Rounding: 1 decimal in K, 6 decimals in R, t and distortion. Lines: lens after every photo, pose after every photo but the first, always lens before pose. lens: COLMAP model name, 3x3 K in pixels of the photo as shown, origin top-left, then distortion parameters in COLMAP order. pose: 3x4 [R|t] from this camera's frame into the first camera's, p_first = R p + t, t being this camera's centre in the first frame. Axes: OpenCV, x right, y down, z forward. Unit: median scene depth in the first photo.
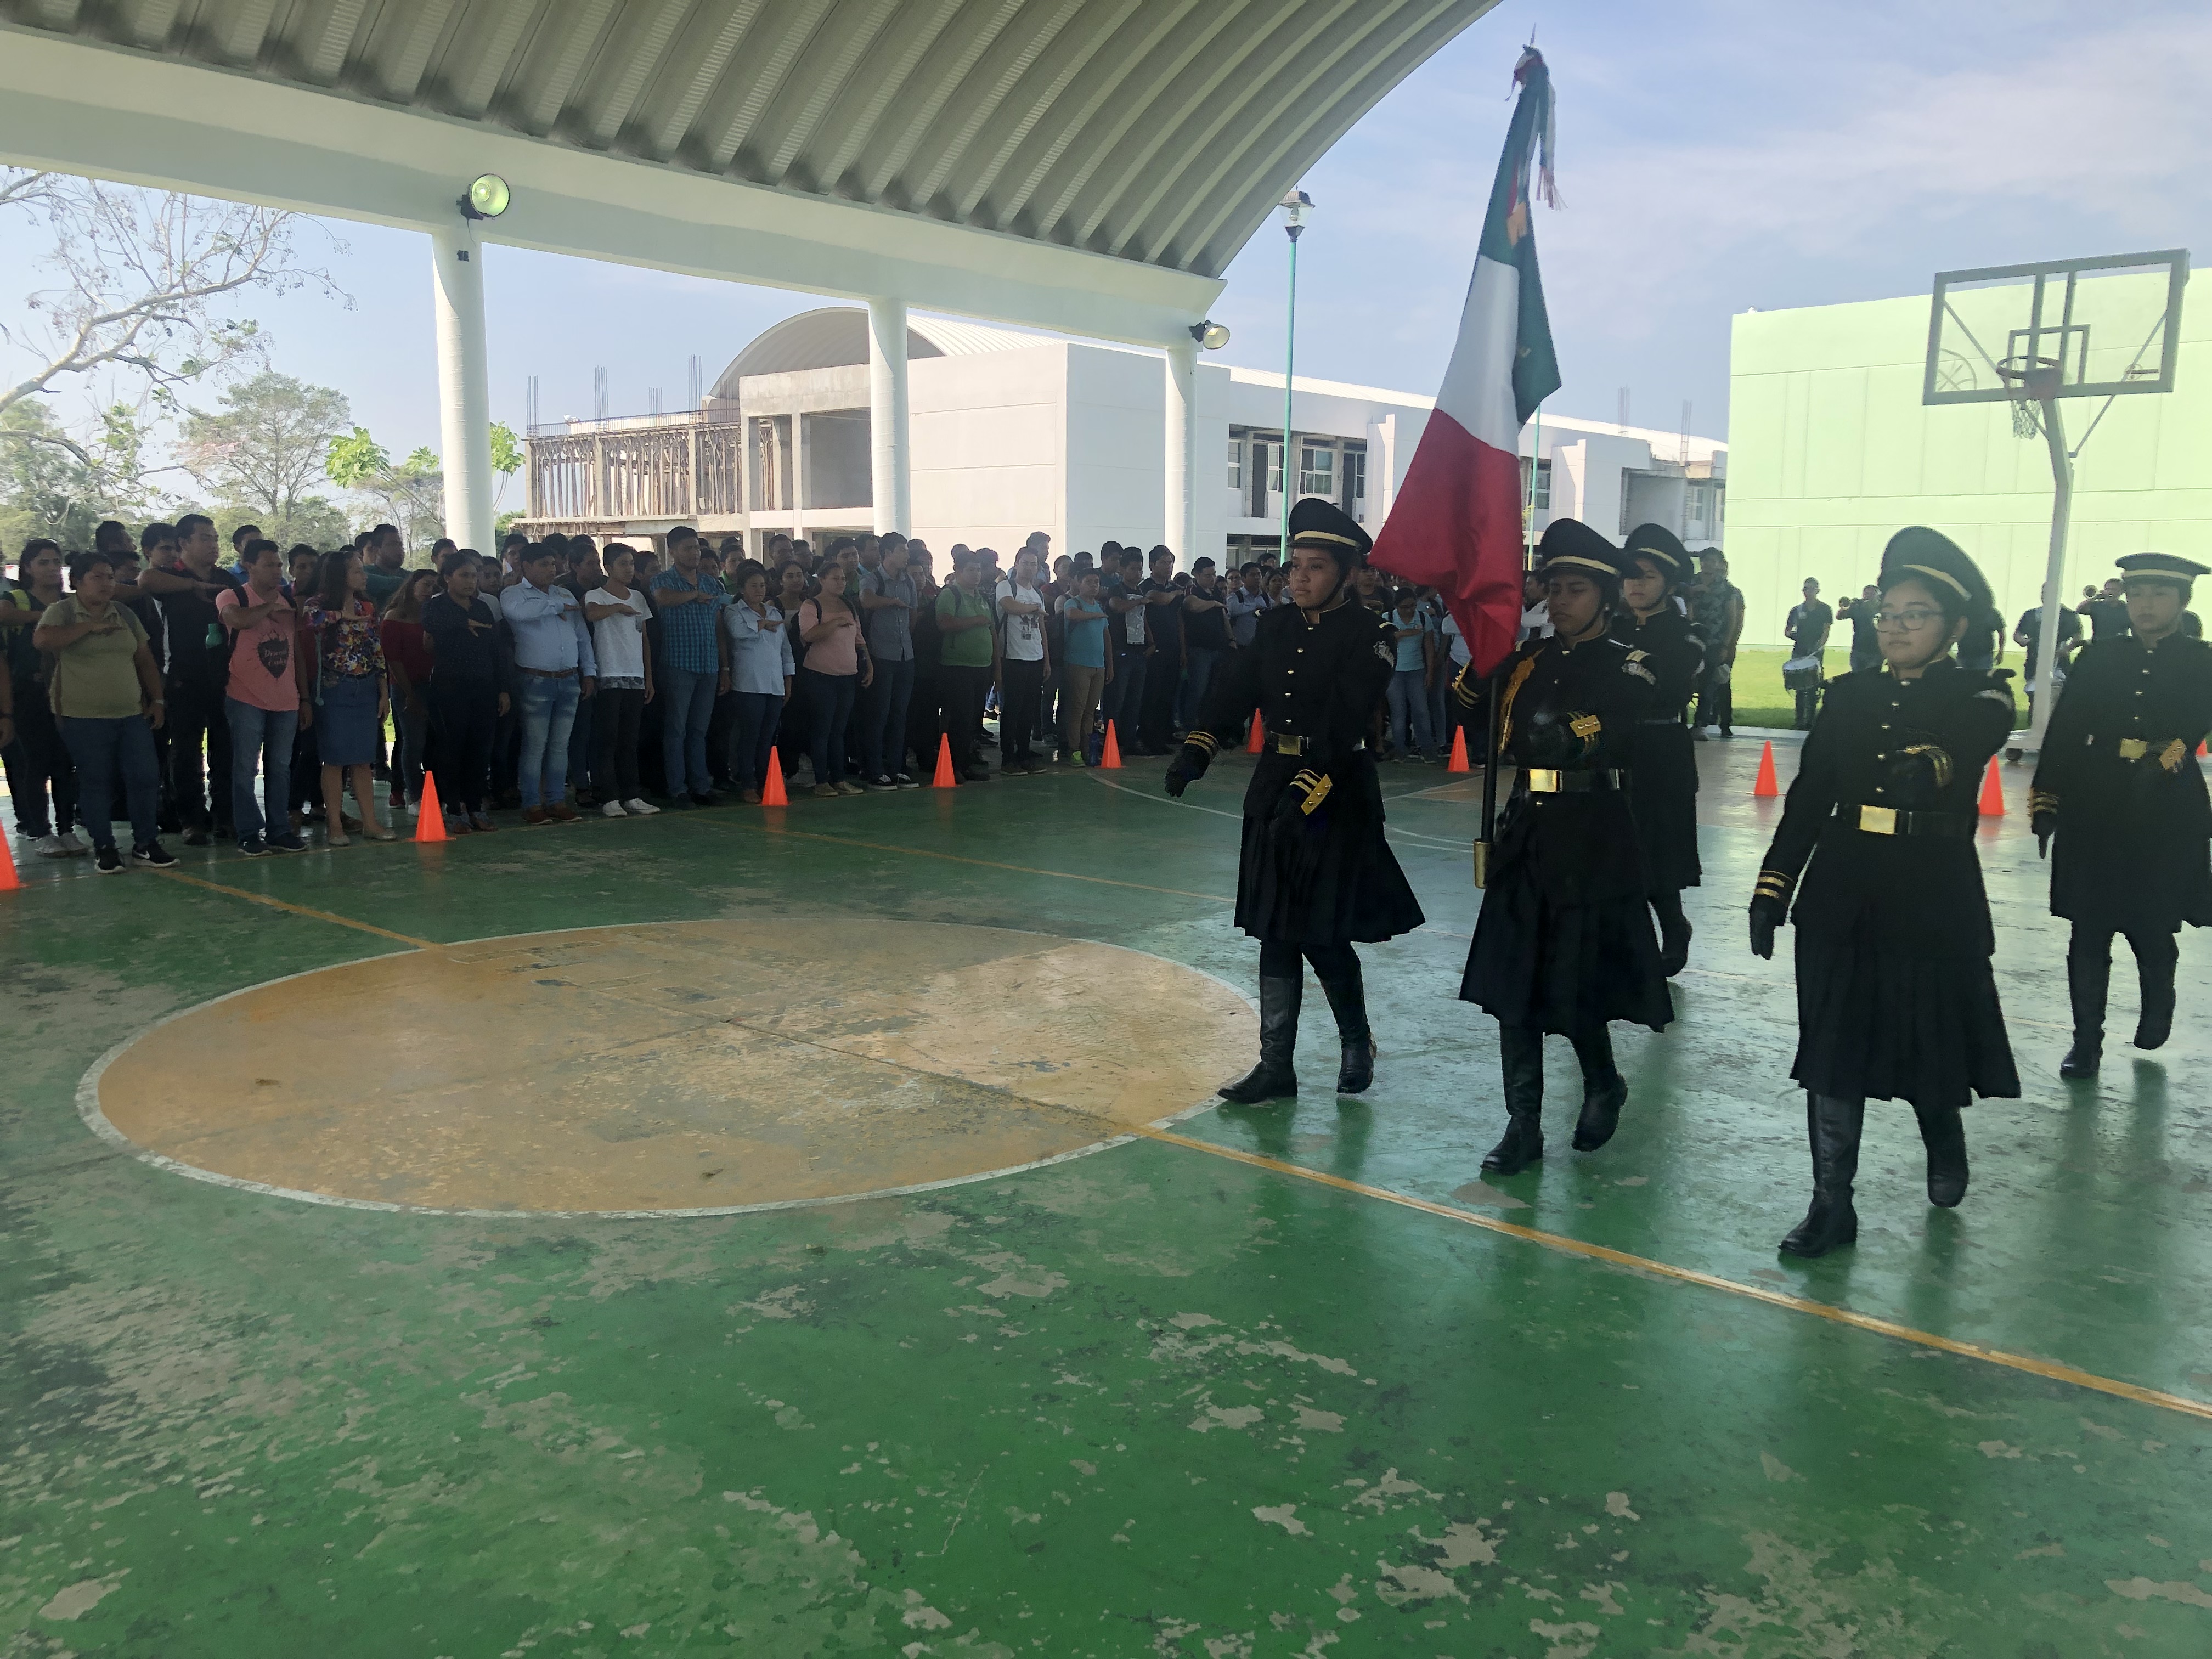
lens RADIAL K [[1830.3, 0, 1106.7], [0, 1830.3, 834.9], [0, 0, 1]] dist [0.011238, 0.002632]
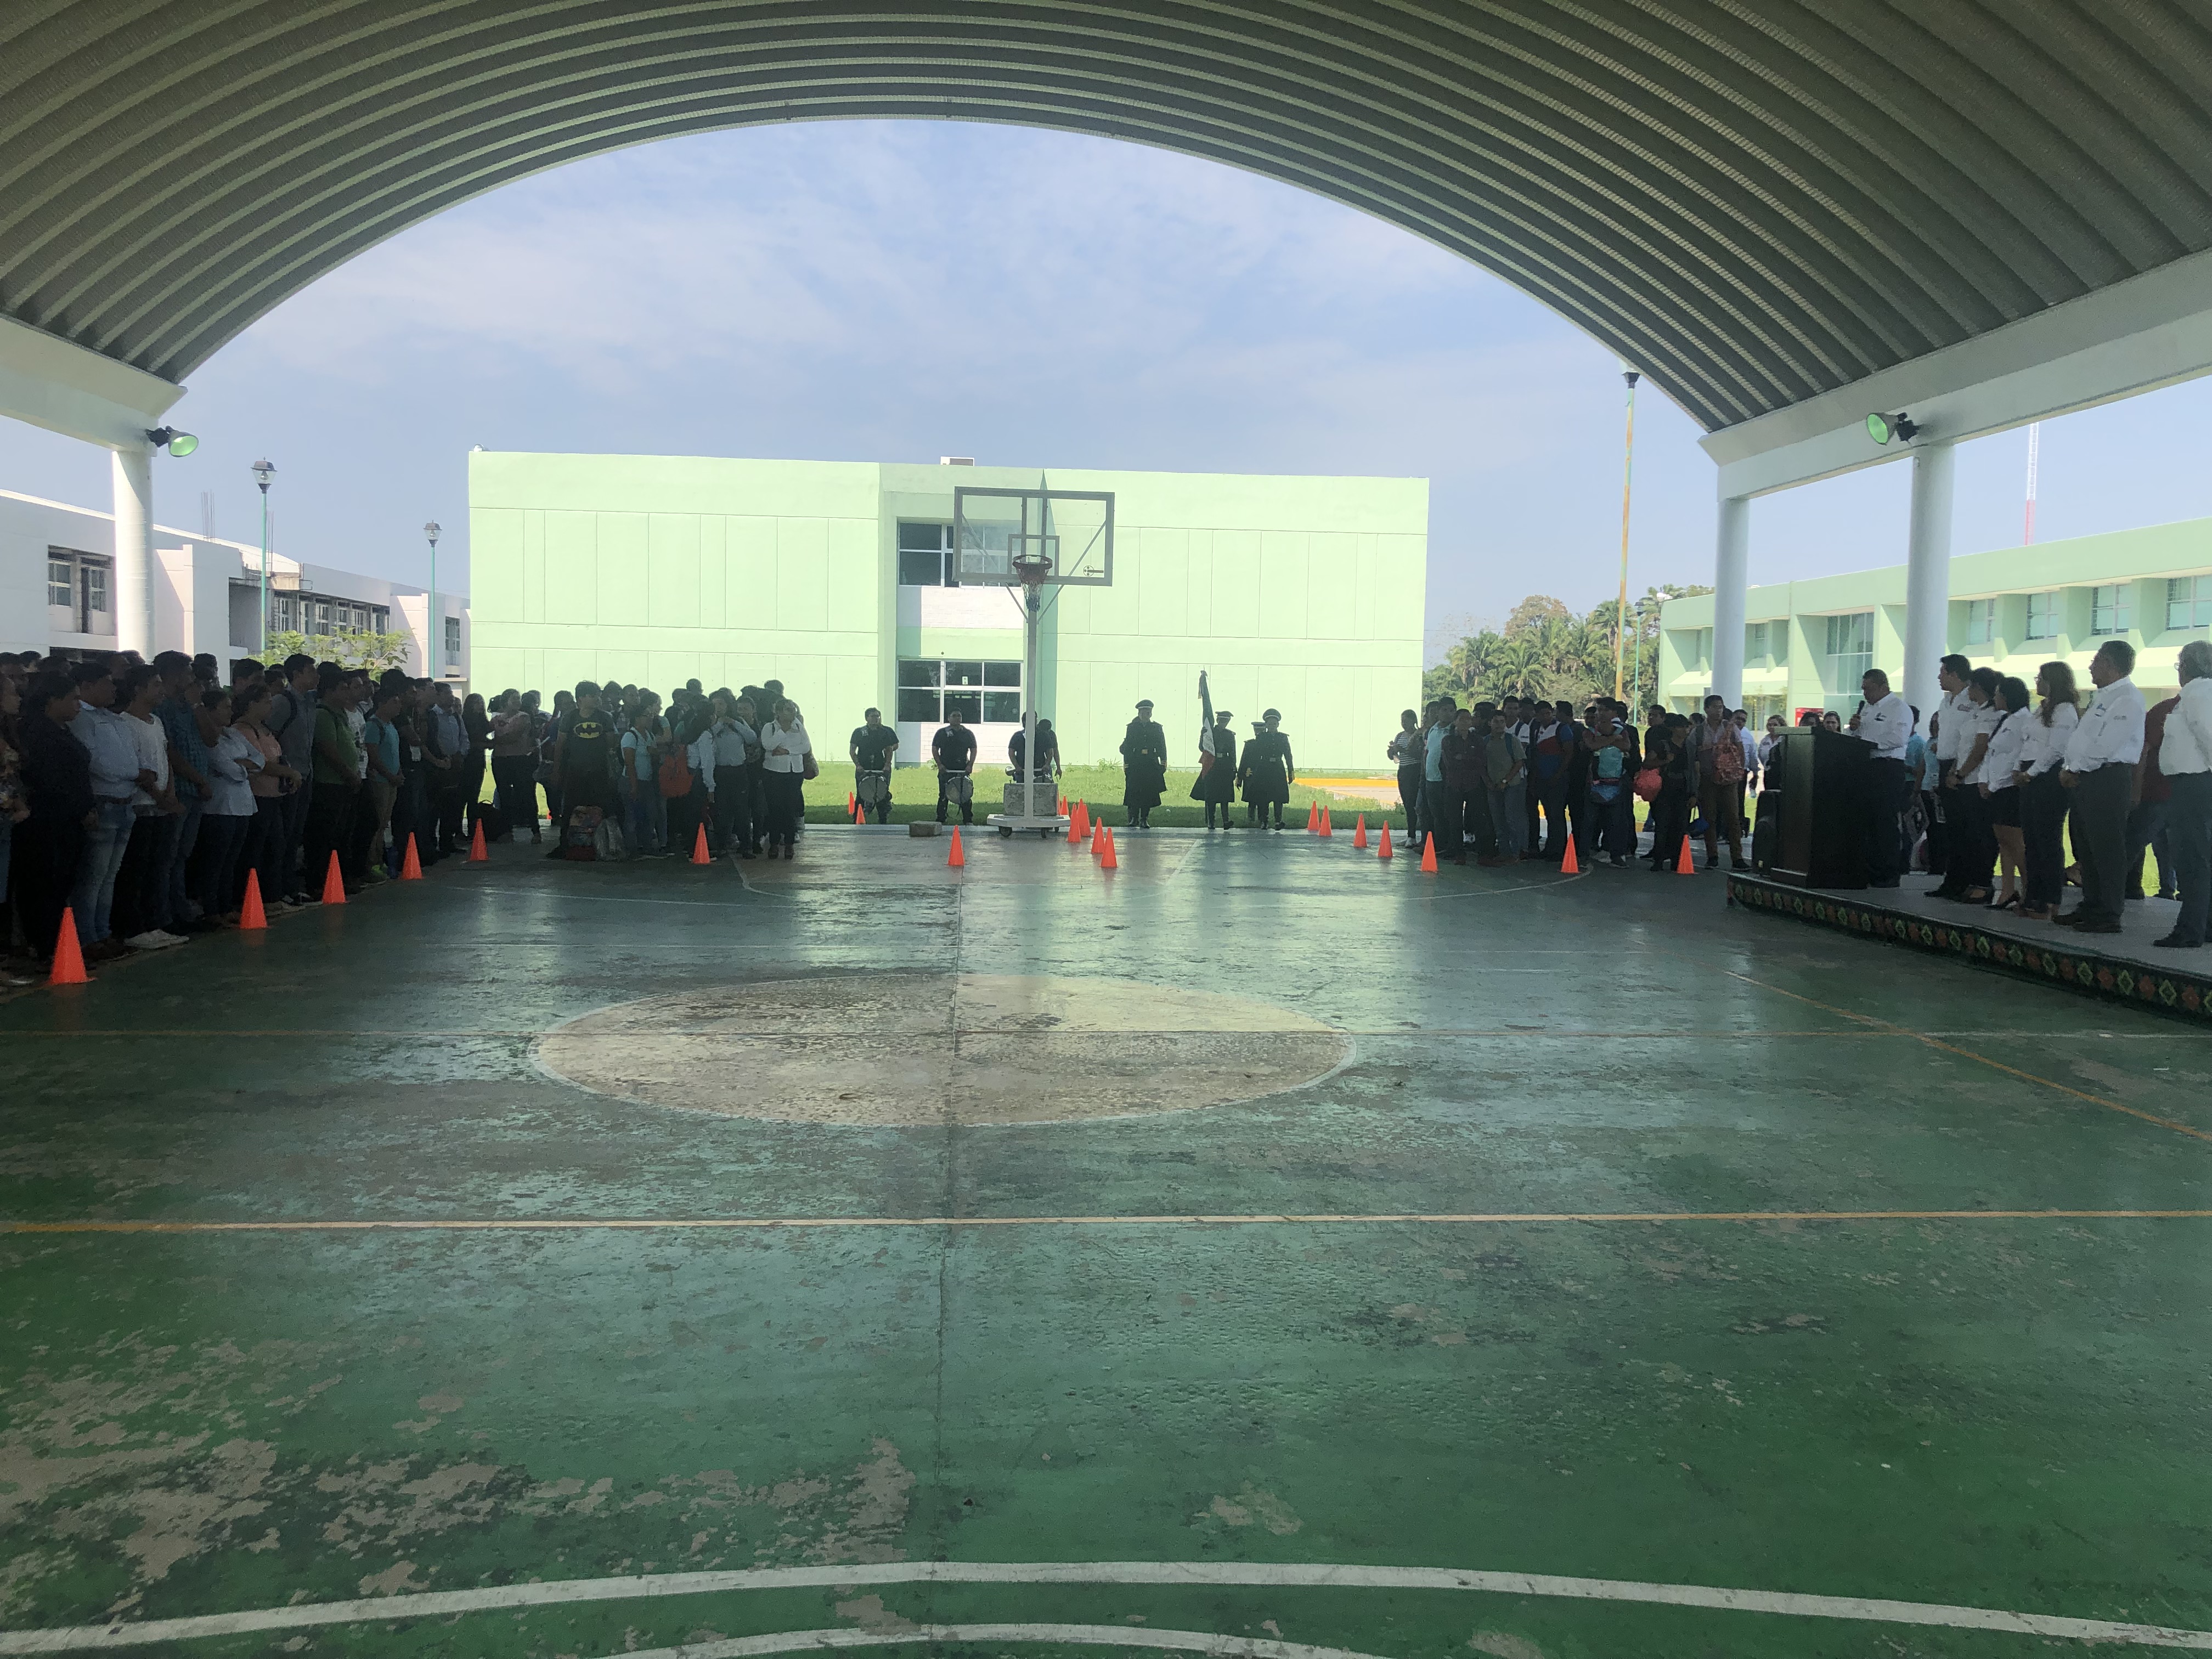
lens RADIAL K [[1830.3, 0, 1109.7], [0, 1830.3, 828.1], [0, 0, 1]] dist [0.011238, 0.002632]
pose [[0.703780, -0.036367, 0.709487, -0.413726], [0.081318, 0.996249, -0.029598, -0.002469], [-0.705749, 0.078524, 0.704097, -0.020668]]
